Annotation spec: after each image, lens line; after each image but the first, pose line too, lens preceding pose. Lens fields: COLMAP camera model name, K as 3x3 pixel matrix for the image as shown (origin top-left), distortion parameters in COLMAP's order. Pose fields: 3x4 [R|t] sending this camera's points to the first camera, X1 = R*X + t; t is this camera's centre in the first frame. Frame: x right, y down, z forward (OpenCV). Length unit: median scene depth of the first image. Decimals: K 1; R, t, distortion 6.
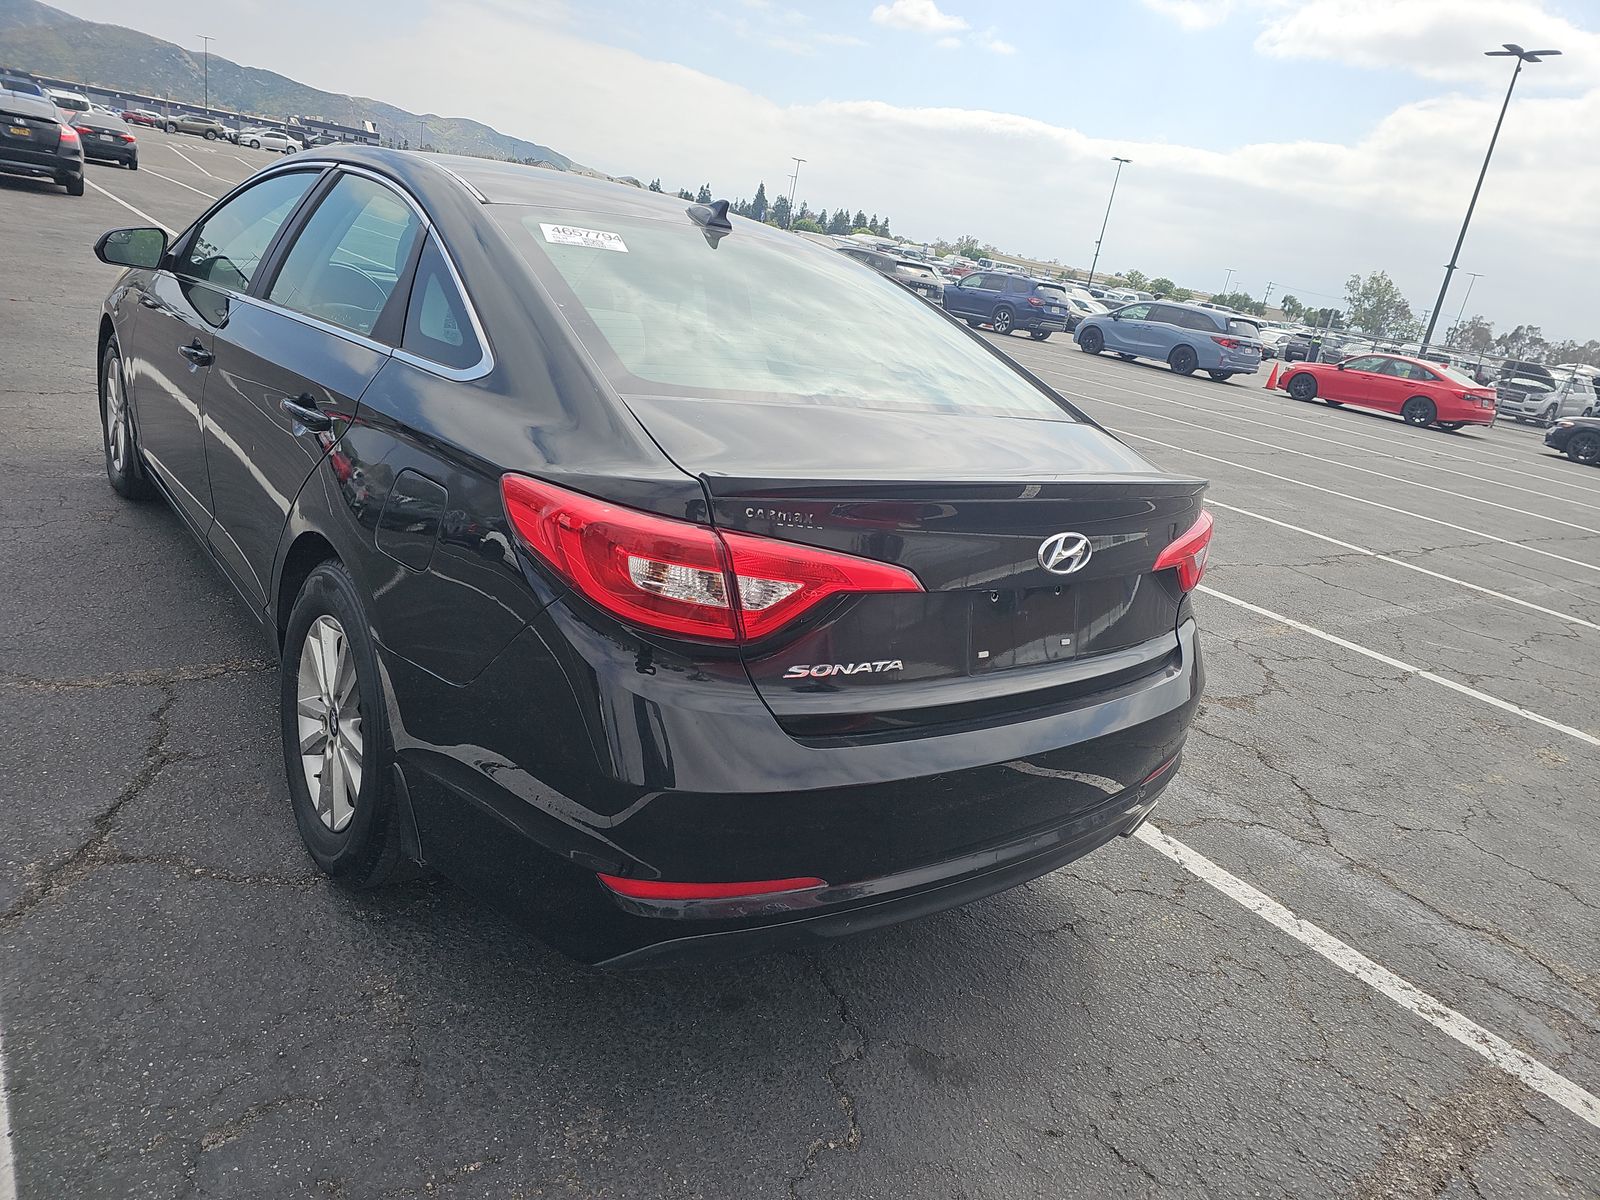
lens RADIAL K [[1076.5, 0, 791.7], [0, 1076.5, 596.7], [0, 0, 1]] dist [0.065257, -0.073722]
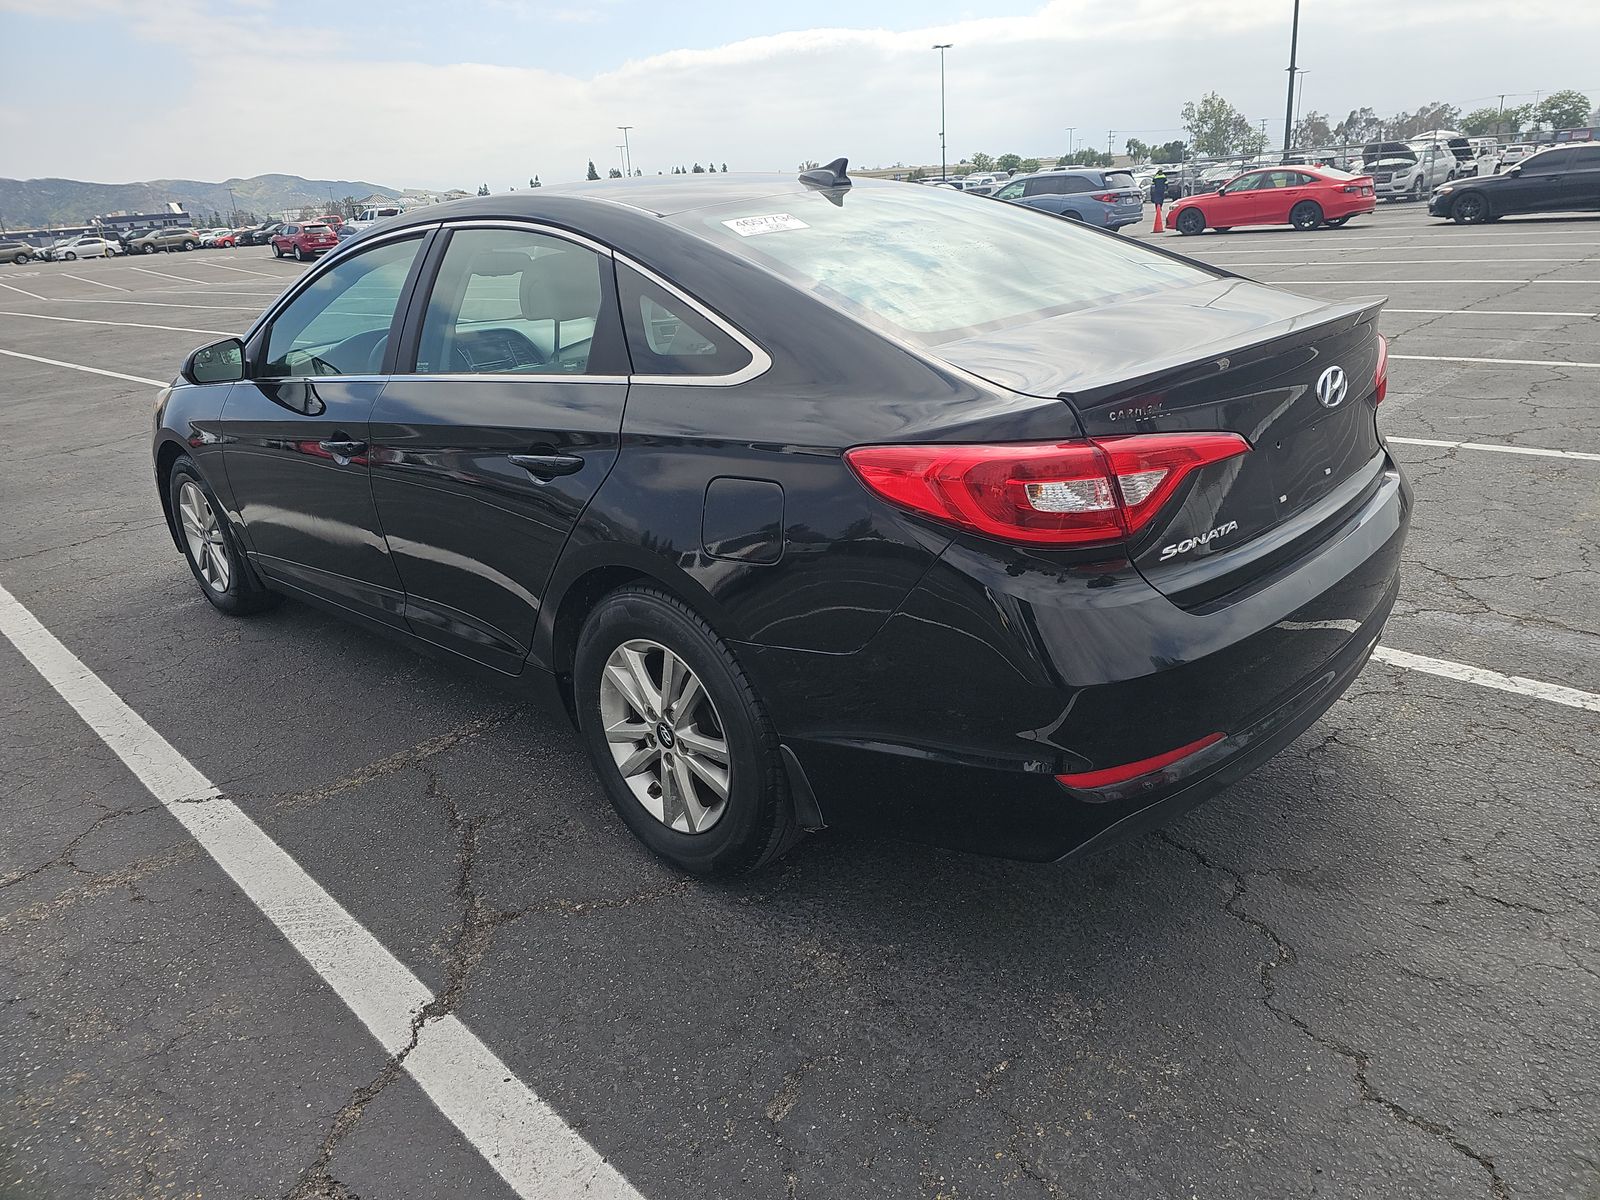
lens RADIAL K [[1080.0, 0, 801.9], [0, 1080.0, 597.8], [0, 0, 1]] dist [0.061458, -0.068804]
pose [[0.960858, -0.272674, 0.049004, -0.215160], [0.270436, 0.961553, 0.047745, -0.019420], [-0.060139, -0.032624, 0.997657, -0.034855]]
